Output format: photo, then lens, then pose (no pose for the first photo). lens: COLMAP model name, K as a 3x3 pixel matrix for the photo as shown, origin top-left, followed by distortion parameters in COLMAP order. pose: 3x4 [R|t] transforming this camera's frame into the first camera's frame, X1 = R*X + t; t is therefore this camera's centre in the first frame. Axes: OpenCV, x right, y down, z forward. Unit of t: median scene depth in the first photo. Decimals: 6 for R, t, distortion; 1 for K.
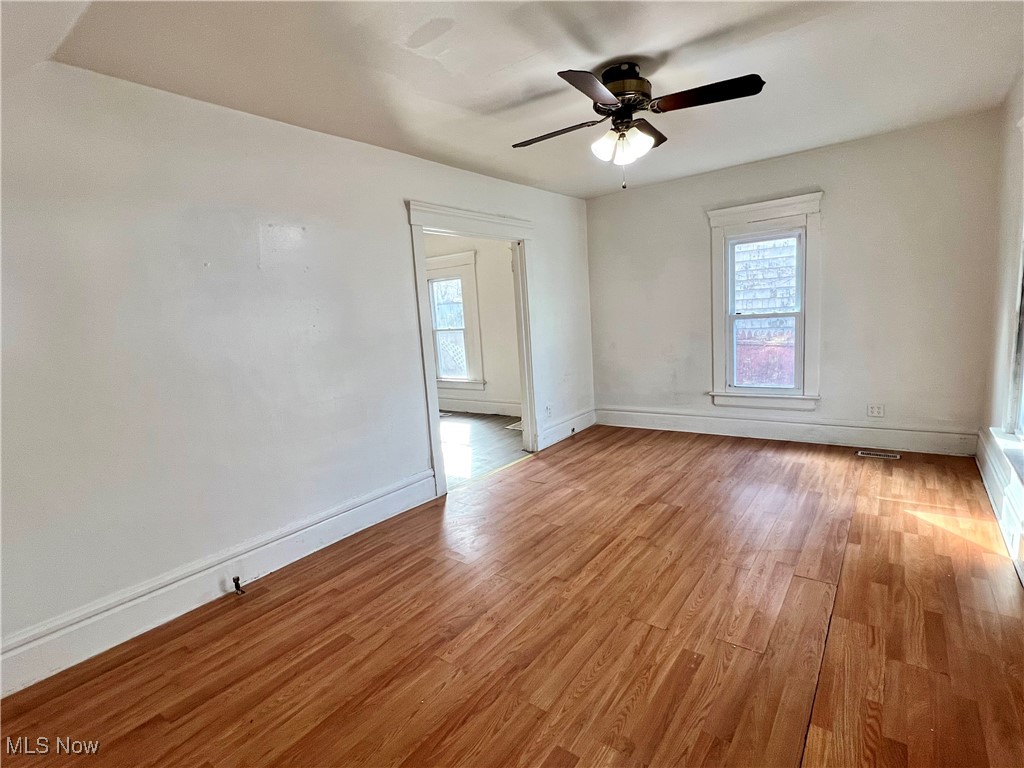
lens RADIAL K [[502.8, 0, 512.5], [0, 502.8, 379.5], [0, 0, 1]] dist [0.002077, -0.000293]
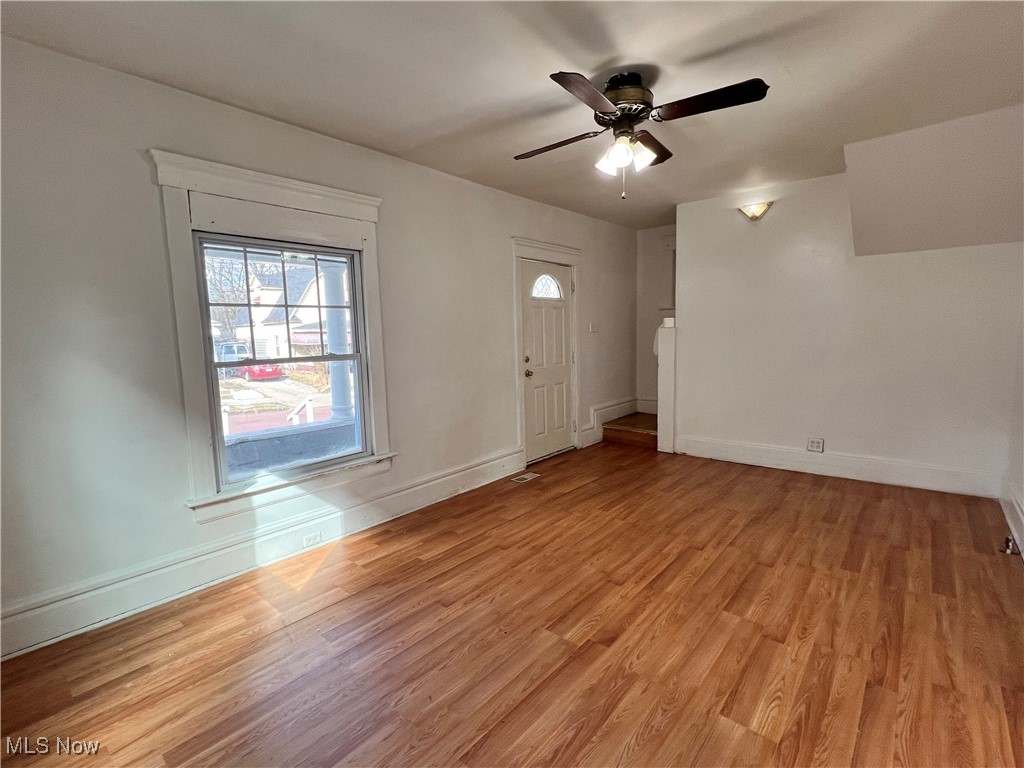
lens RADIAL K [[482.0, 0, 508.3], [0, 482.0, 385.9], [0, 0, 1]] dist [0.000708, 0.000077]
pose [[-0.993272, 0.086653, 0.076827, 0.379695], [0.102966, 0.964437, 0.243432, -0.261125], [-0.053001, 0.249705, -0.966870, 1.882314]]
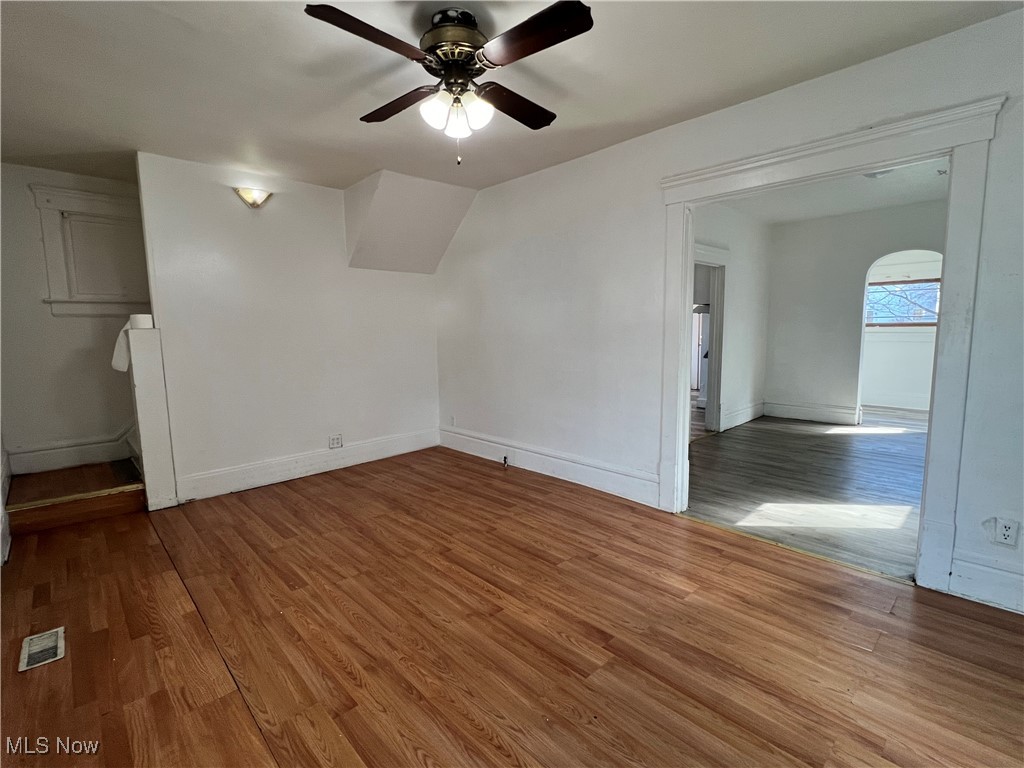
lens RADIAL K [[482.0, 0, 510.2], [0, 482.0, 385.0], [0, 0, 1]] dist [0.000708, 0.000077]
pose [[-0.162941, 0.189432, -0.968280, 0.973635], [-0.107291, 0.972174, 0.208248, -0.188279], [0.980785, 0.137820, -0.138083, 1.163538]]
